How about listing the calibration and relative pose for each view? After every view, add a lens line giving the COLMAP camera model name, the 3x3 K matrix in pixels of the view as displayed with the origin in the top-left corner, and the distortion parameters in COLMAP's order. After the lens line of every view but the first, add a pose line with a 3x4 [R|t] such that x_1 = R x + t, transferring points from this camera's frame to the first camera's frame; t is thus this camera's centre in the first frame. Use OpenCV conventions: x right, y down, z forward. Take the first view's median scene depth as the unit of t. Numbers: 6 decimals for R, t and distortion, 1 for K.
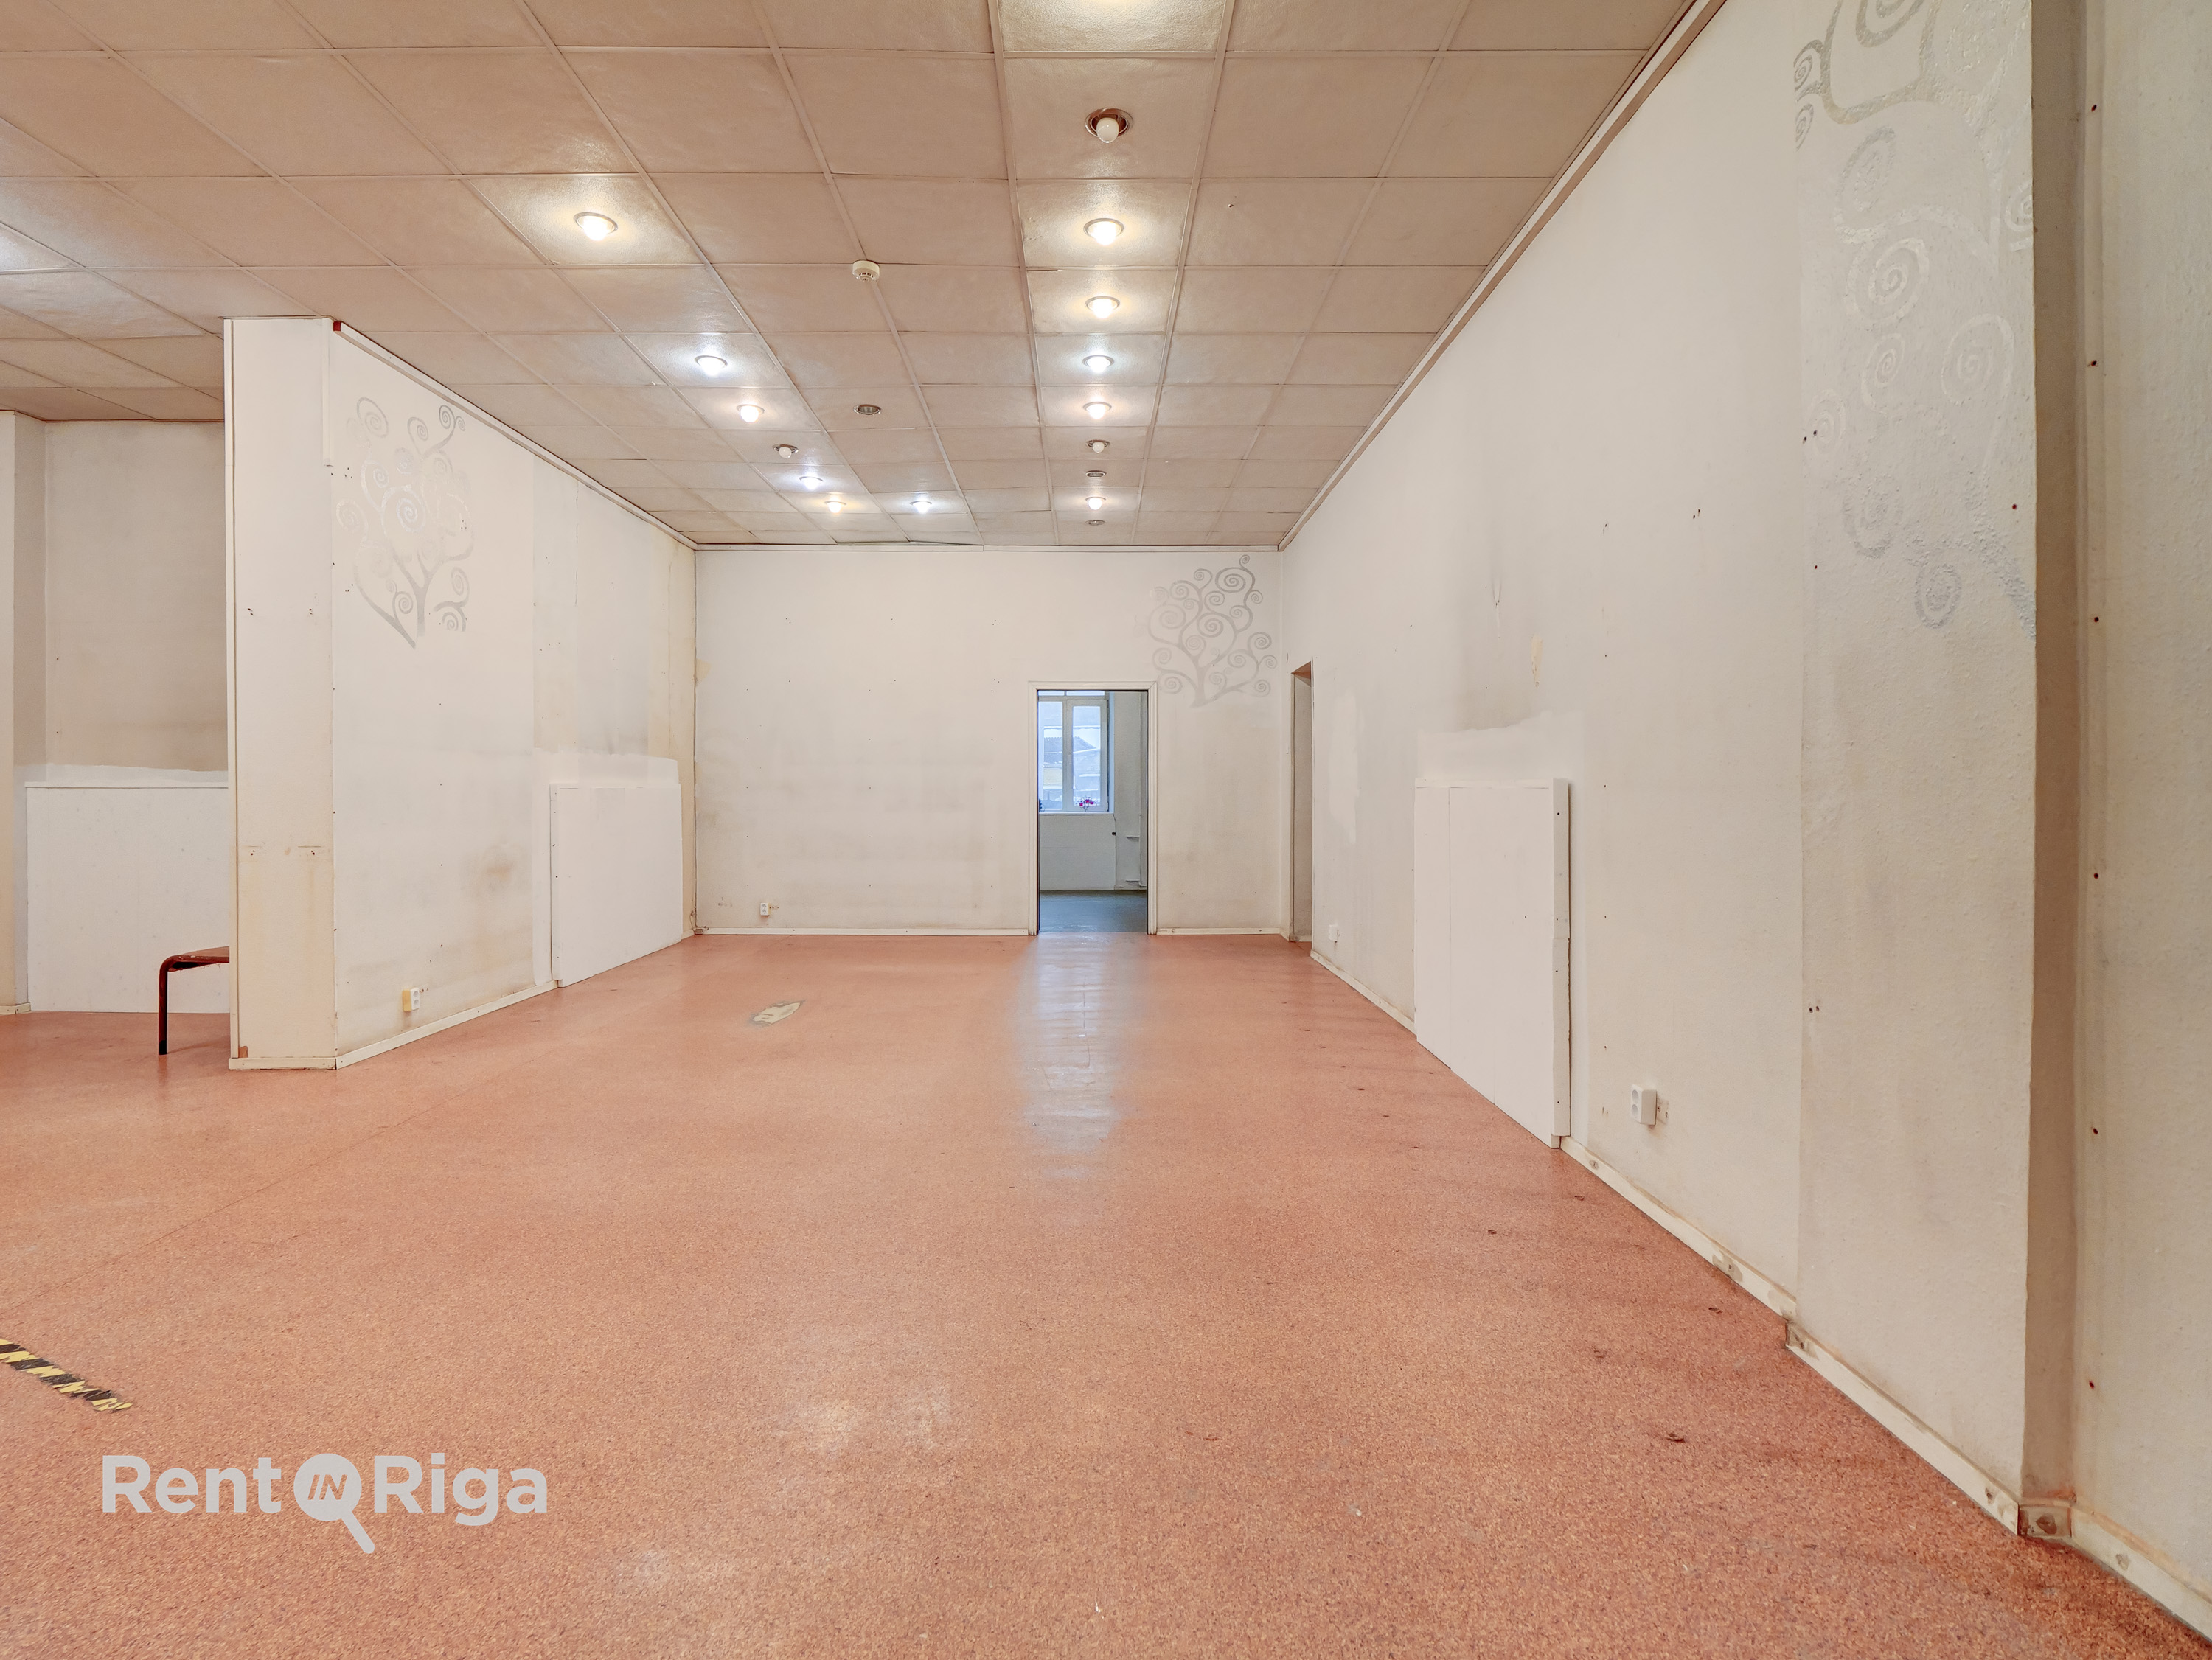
lens RADIAL K [[1056.4, 0, 1081.8], [0, 1056.4, 797.7], [0, 0, 1]] dist [-0.003979, -0.000161]
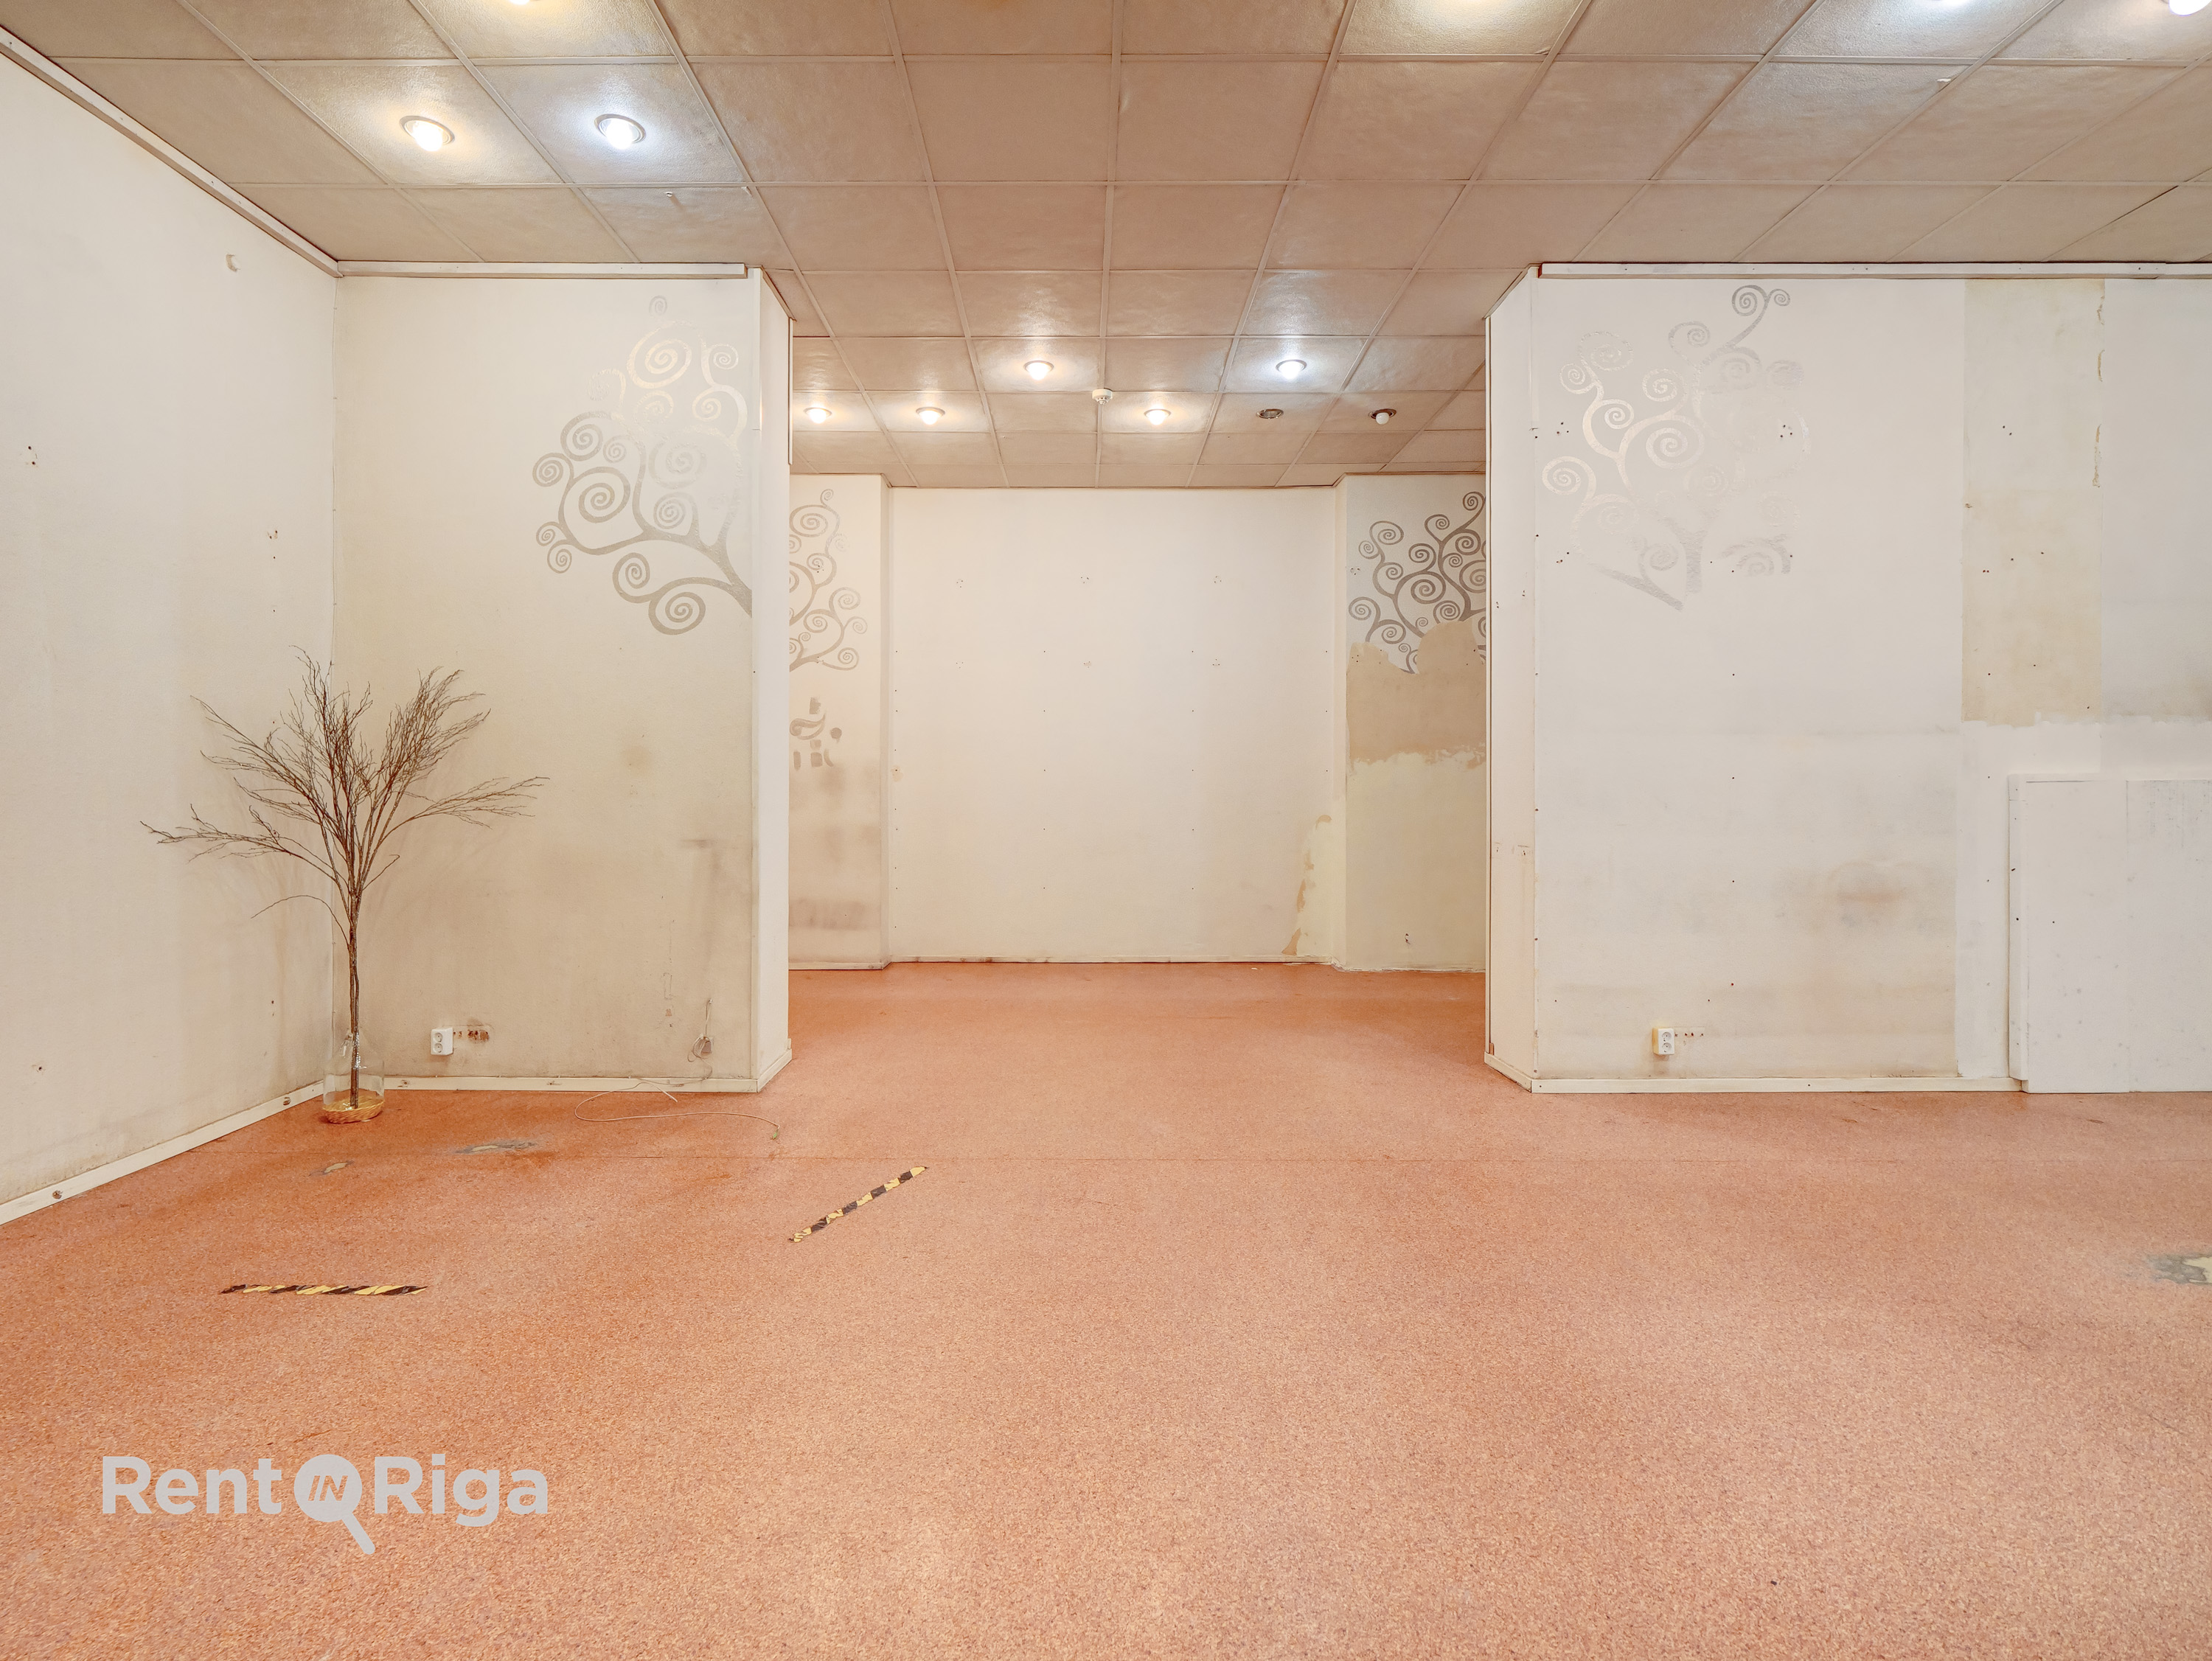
lens RADIAL K [[1056.5, 0, 1081.8], [0, 1056.5, 798.2], [0, 0, 1]] dist [-0.003979, -0.000161]
pose [[0.004996, 0.008019, -0.999955, 0.180110], [-0.004604, 0.999957, 0.007996, -0.001435], [0.999977, 0.004563, 0.005033, 0.544654]]
